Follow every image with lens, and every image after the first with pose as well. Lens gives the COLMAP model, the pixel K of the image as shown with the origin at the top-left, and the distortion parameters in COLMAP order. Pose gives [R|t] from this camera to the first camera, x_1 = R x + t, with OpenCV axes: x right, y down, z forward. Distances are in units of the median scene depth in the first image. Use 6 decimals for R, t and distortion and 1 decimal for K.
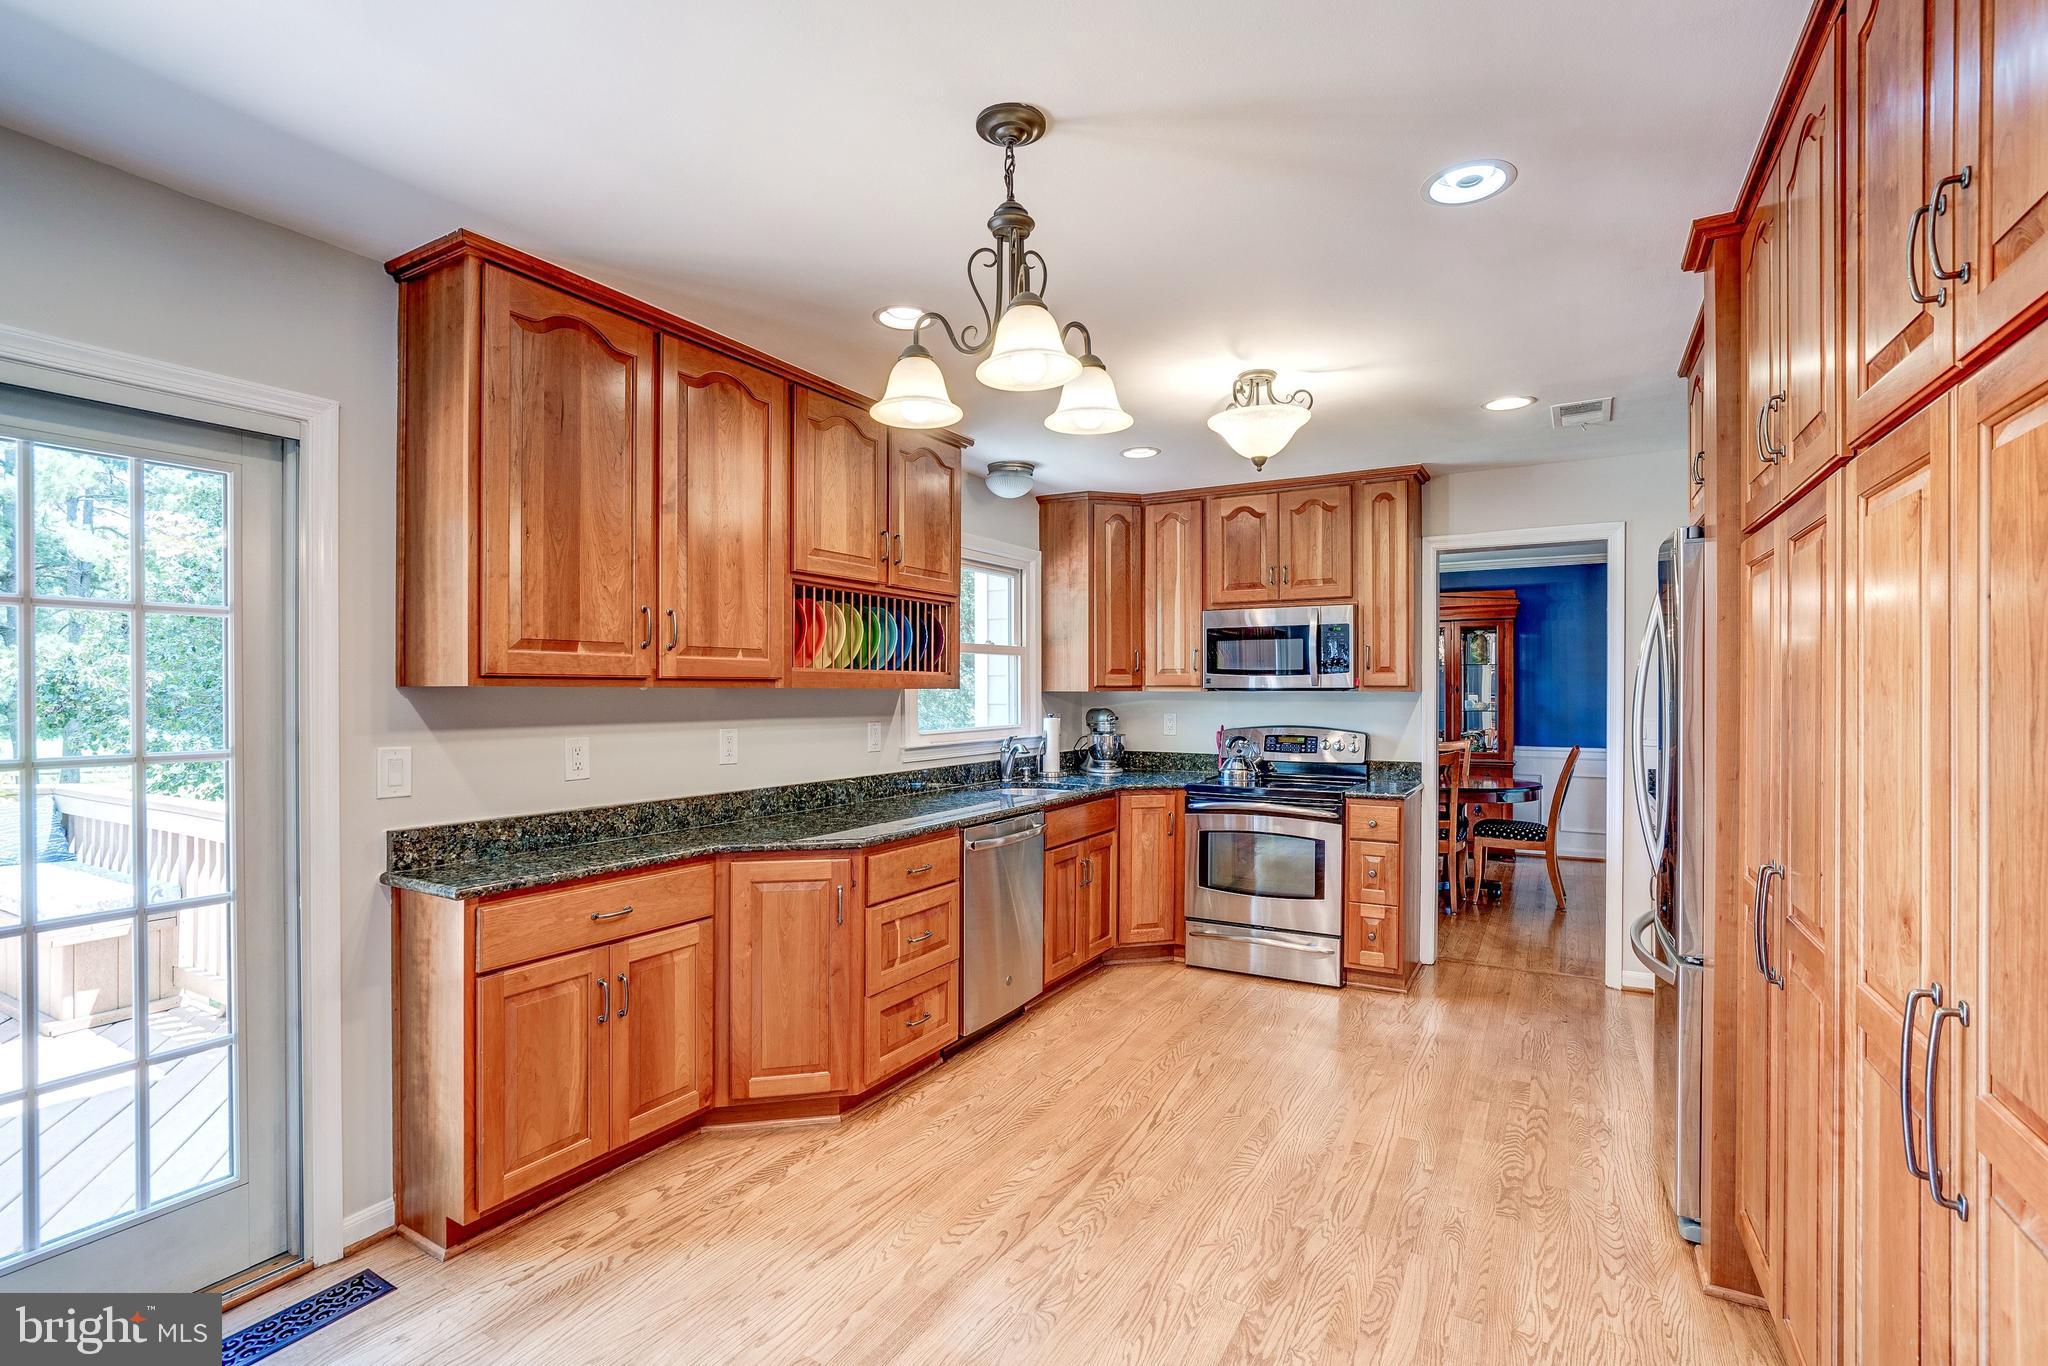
lens RADIAL K [[954.3, 0, 1014.4], [0, 954.3, 695.2], [0, 0, 1]] dist [-0.028510, 0.007650]
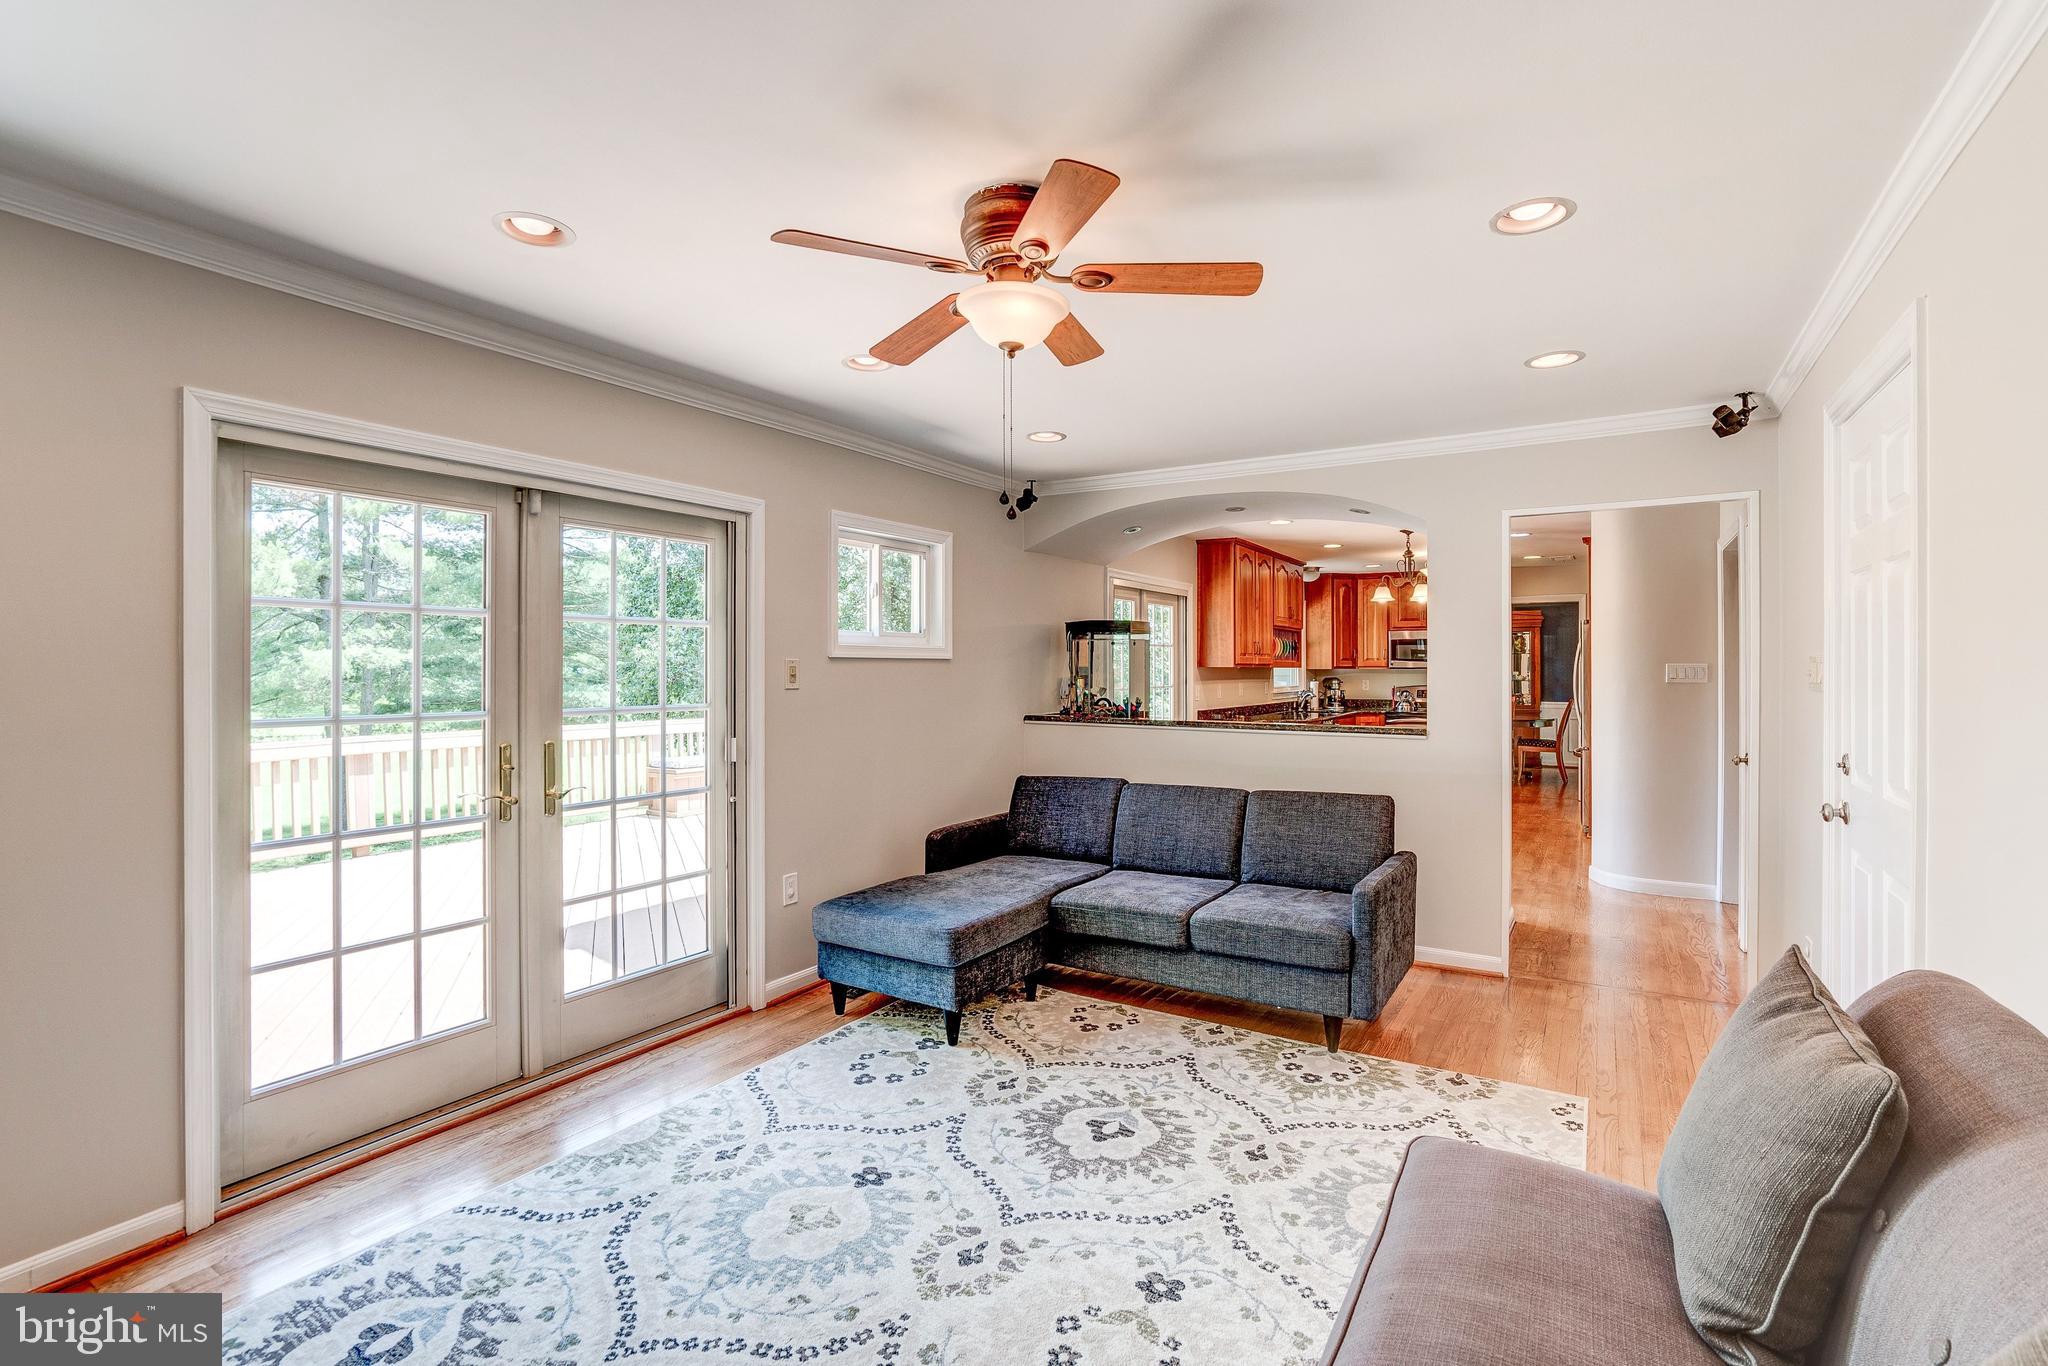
lens RADIAL K [[954.3, 0, 1017.1], [0, 954.3, 666.9], [0, 0, 1]] dist [-0.028510, 0.007650]
pose [[0.999600, -0.000416, -0.028268, -0.597609], [0.000175, 0.999964, -0.008517, 0.009760], [0.028270, 0.008508, 0.999564, -1.191141]]
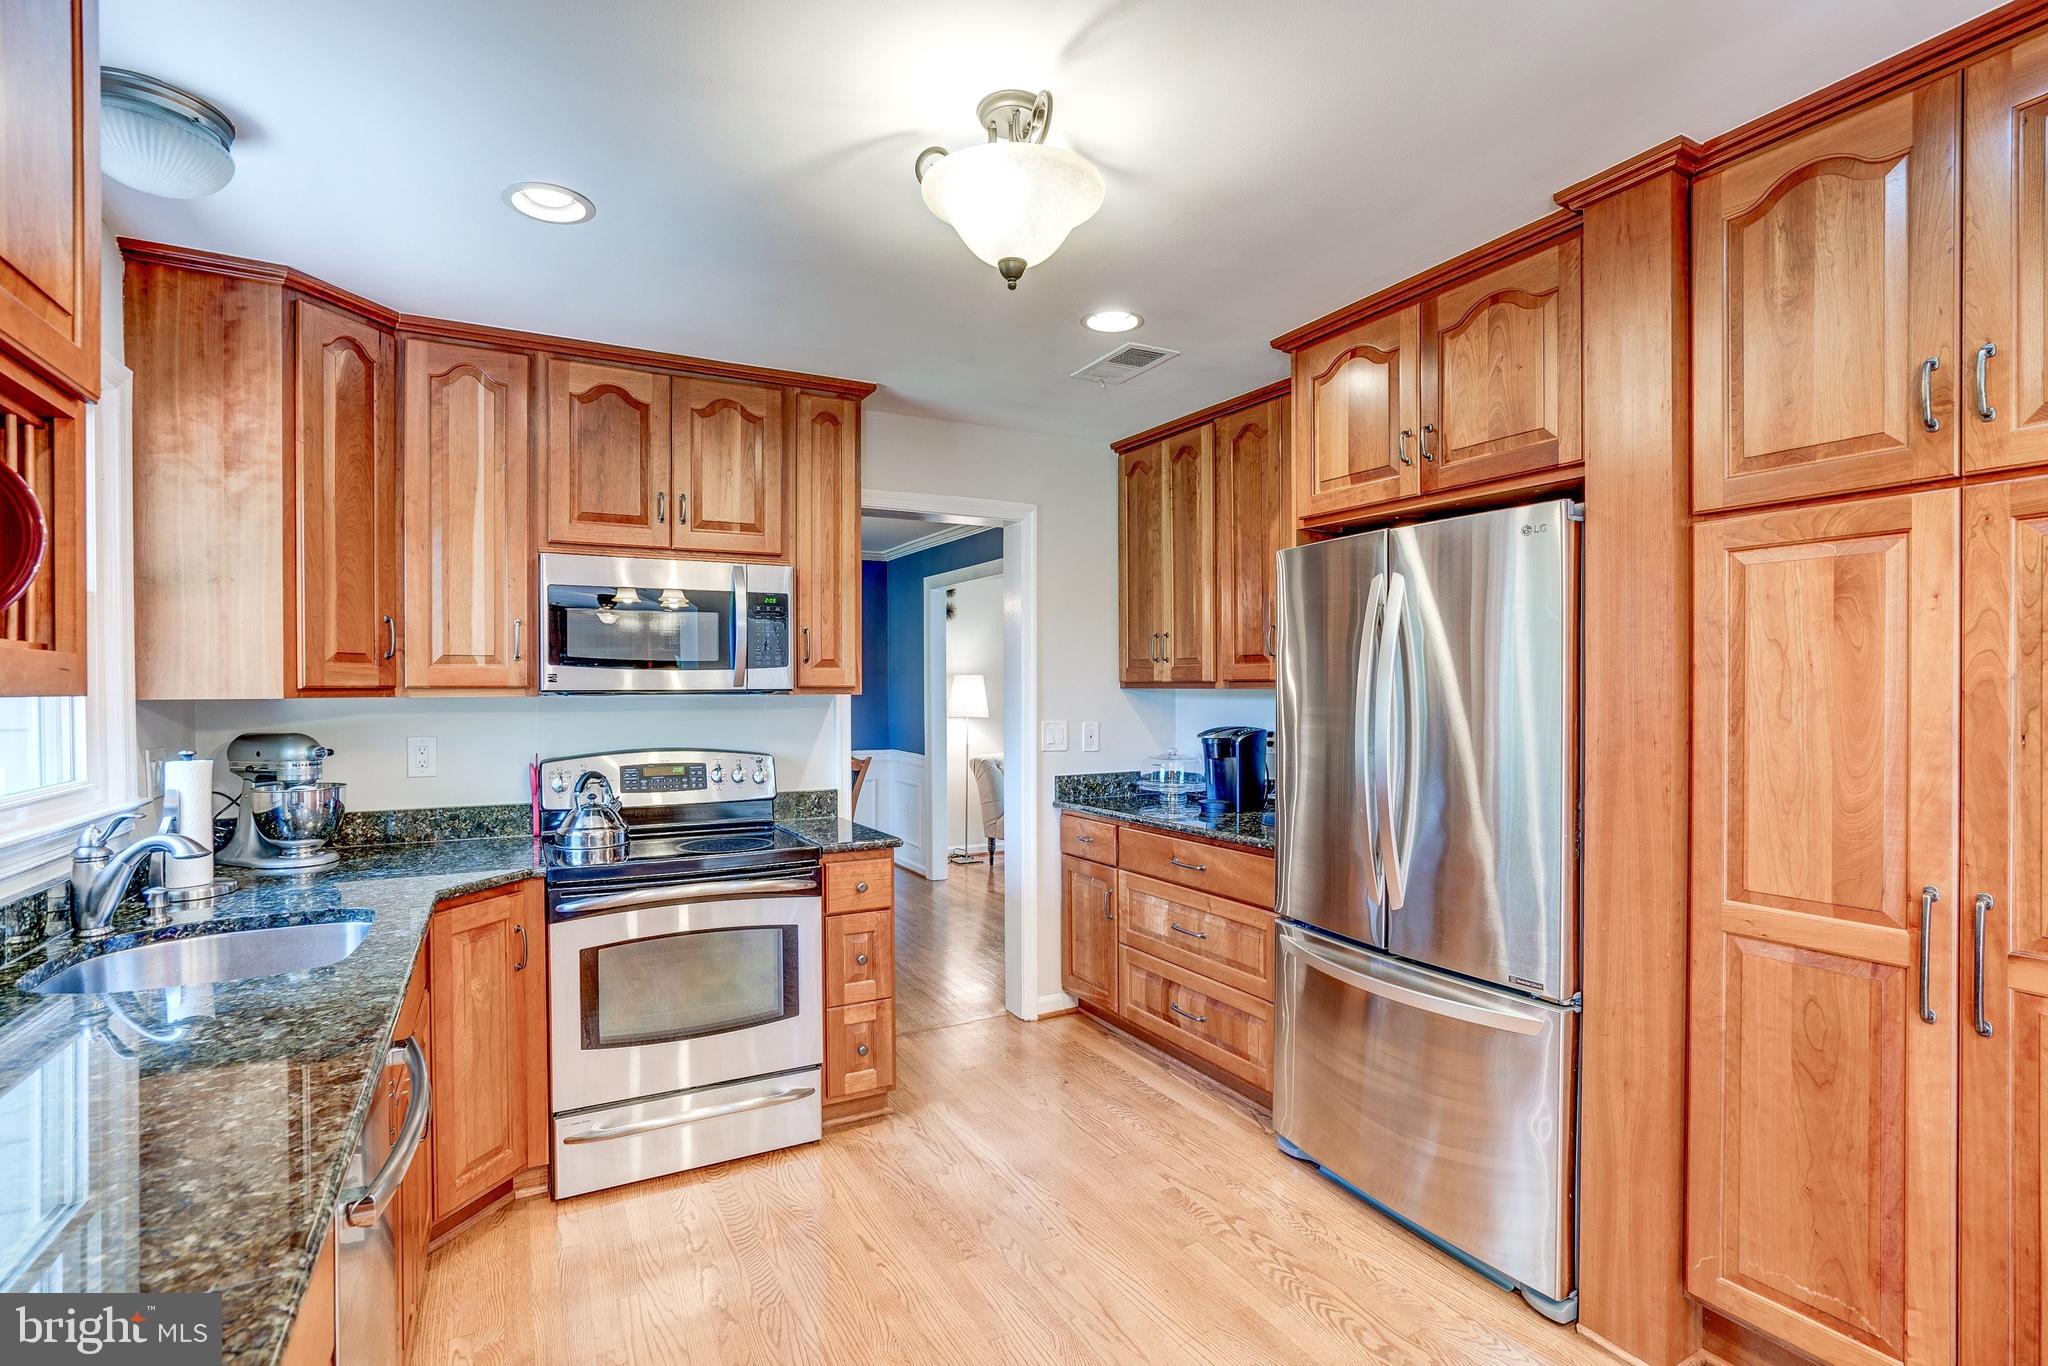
lens RADIAL K [[954.3, 0, 1003.9], [0, 954.3, 695.8], [0, 0, 1]] dist [-0.028510, 0.007650]
pose [[0.525517, -0.007639, 0.850749, -0.139637], [0.008470, 0.999957, 0.003747, -0.004257], [-0.850741, 0.005237, 0.525559, 0.499293]]
